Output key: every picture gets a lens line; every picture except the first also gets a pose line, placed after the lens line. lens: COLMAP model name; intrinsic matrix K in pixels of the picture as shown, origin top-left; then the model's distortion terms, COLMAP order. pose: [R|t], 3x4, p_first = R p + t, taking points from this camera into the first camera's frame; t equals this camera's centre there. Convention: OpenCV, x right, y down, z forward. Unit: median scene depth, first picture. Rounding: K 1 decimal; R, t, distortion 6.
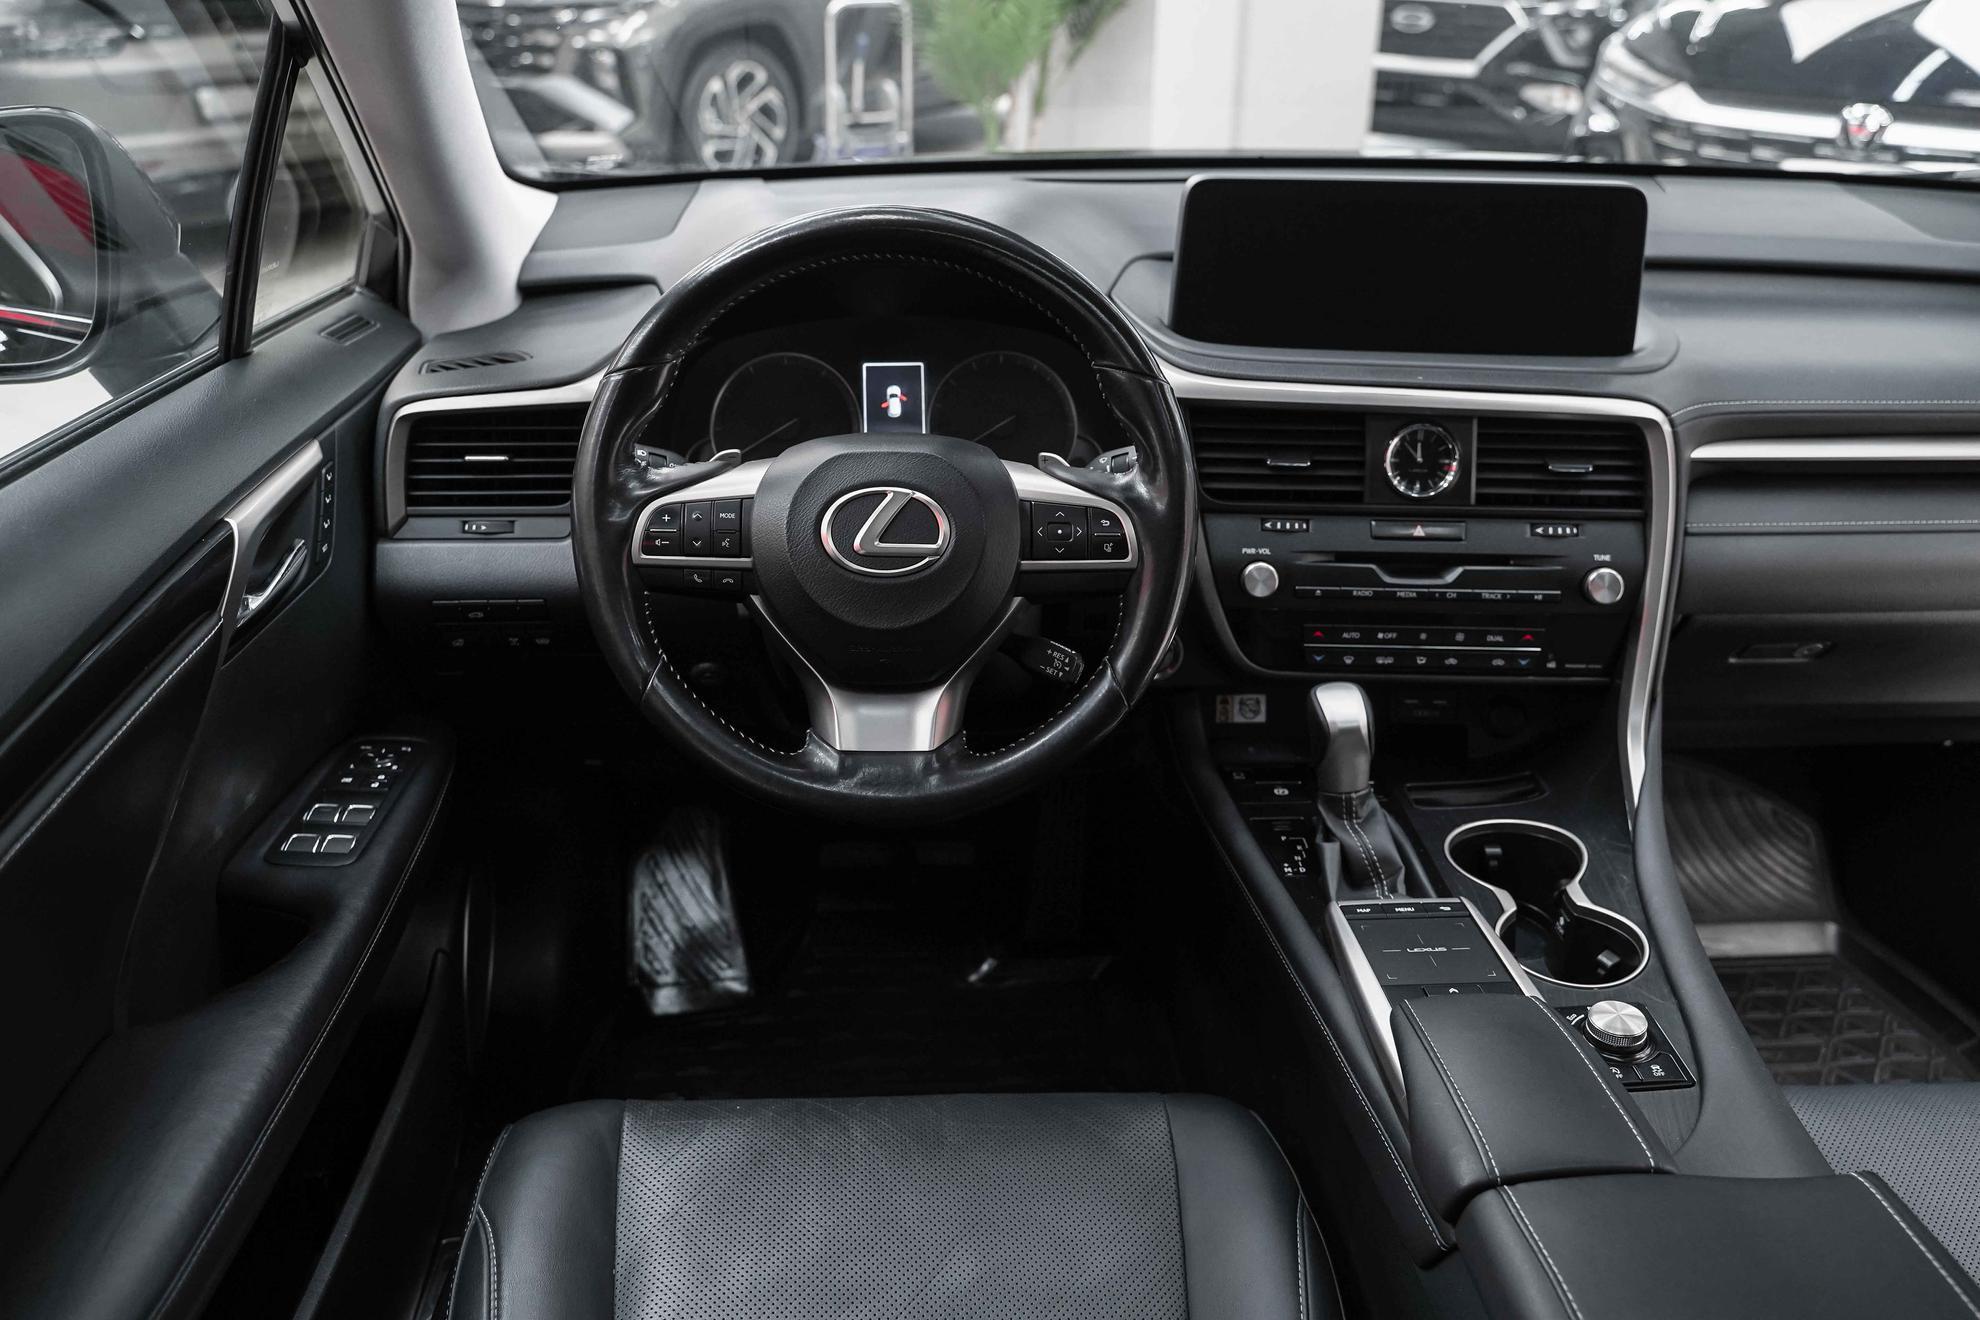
lens RADIAL K [[1620.7, 0, 990.0], [0, 1620.7, 660.0], [0, 0, 1]] dist [-0.009822, 0.001228]
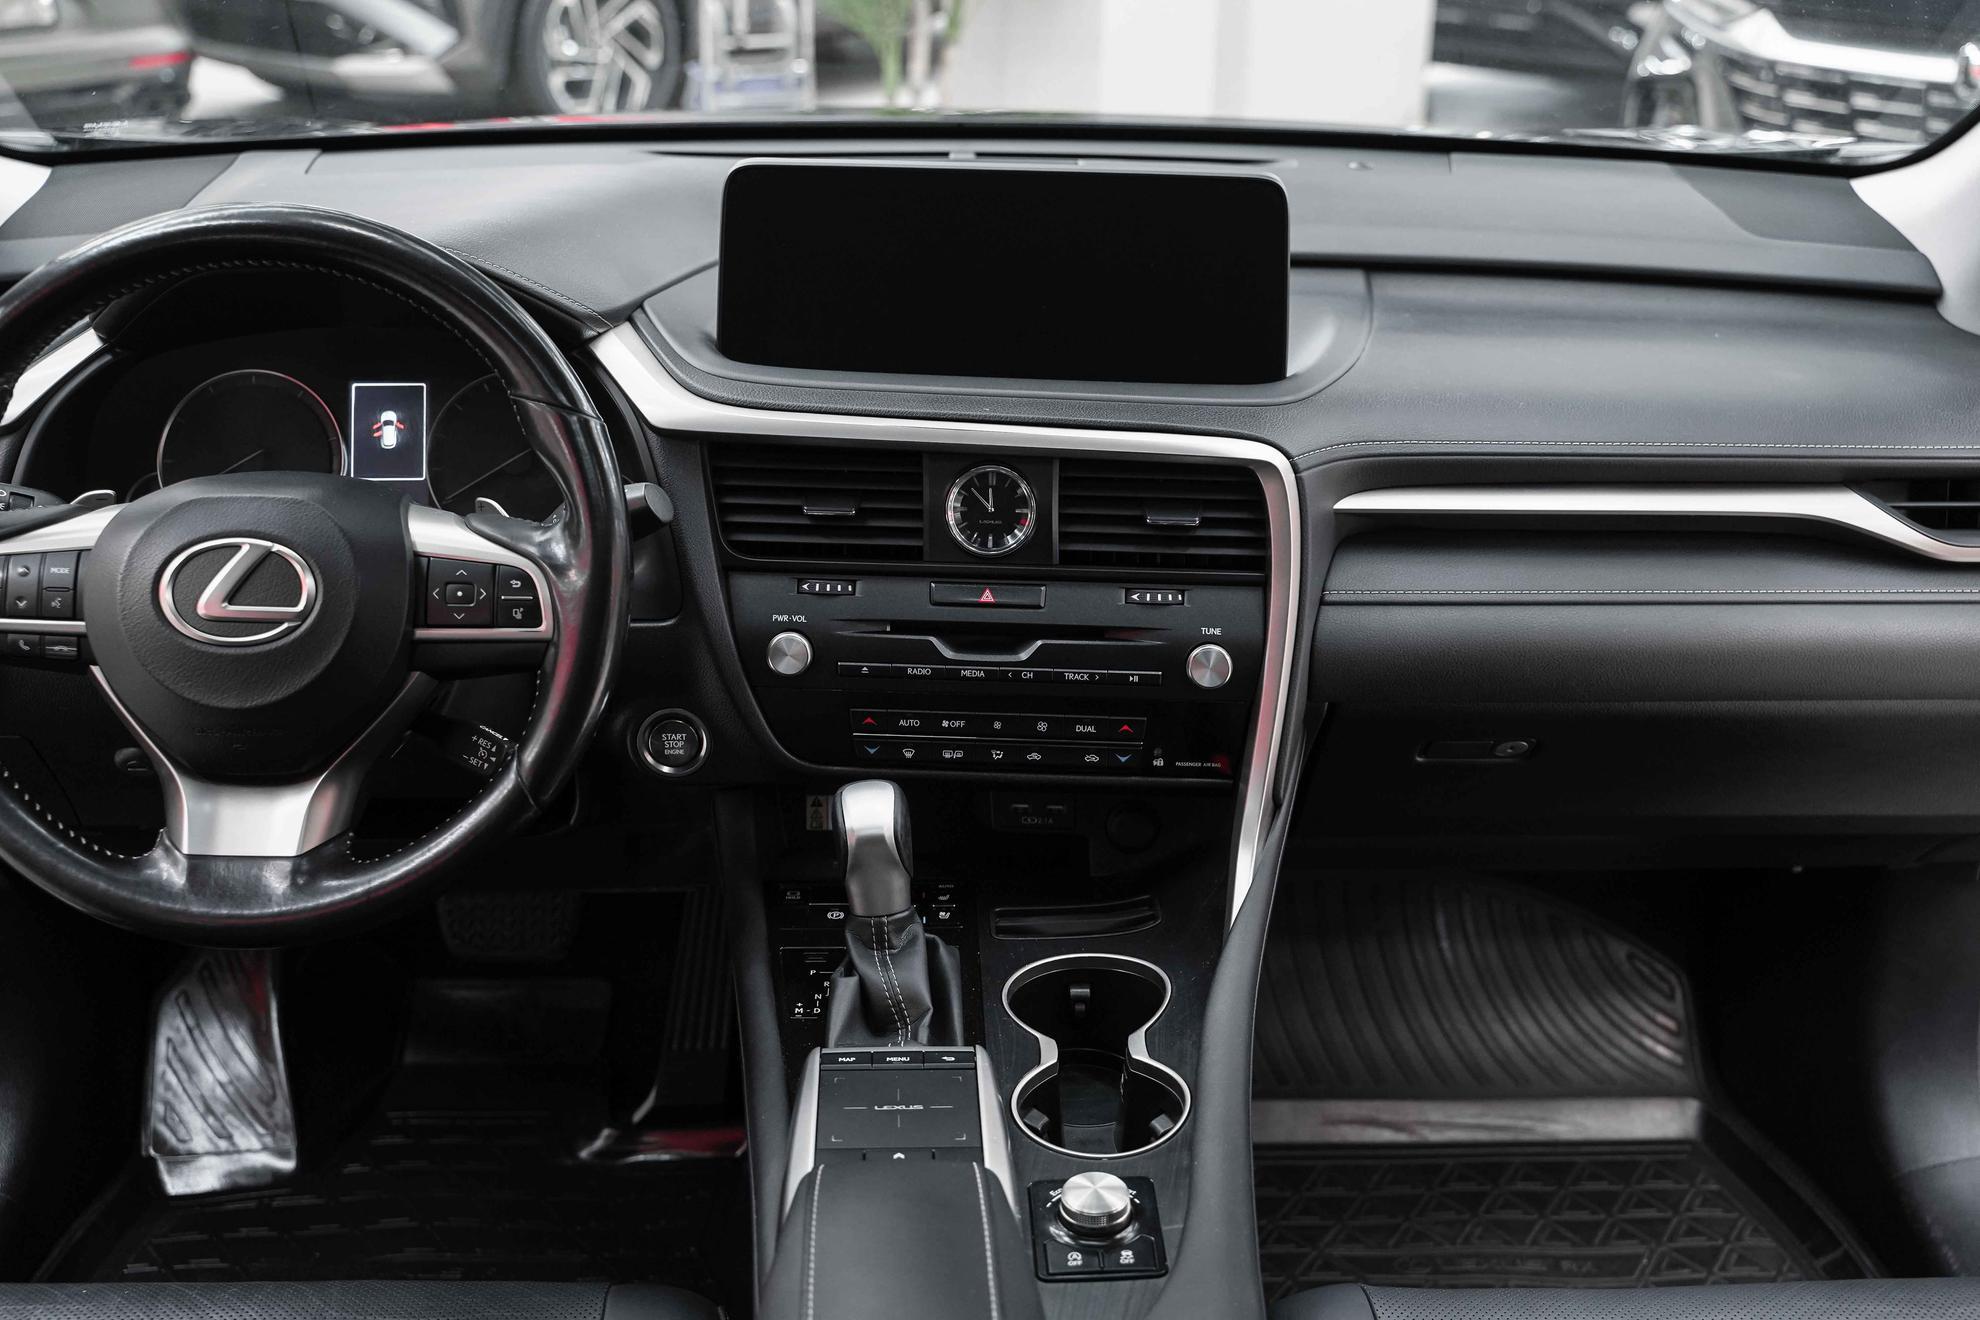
lens RADIAL K [[2181.9, 0, 990.0], [0, 2181.9, 660.0], [0, 0, 1]] dist [0.001199, -0.007445]
pose [[0.999842, 0.011513, -0.013536, 0.276923], [-0.012076, 0.999033, -0.042267, -0.001029], [0.013036, 0.042424, 0.999015, -0.094359]]
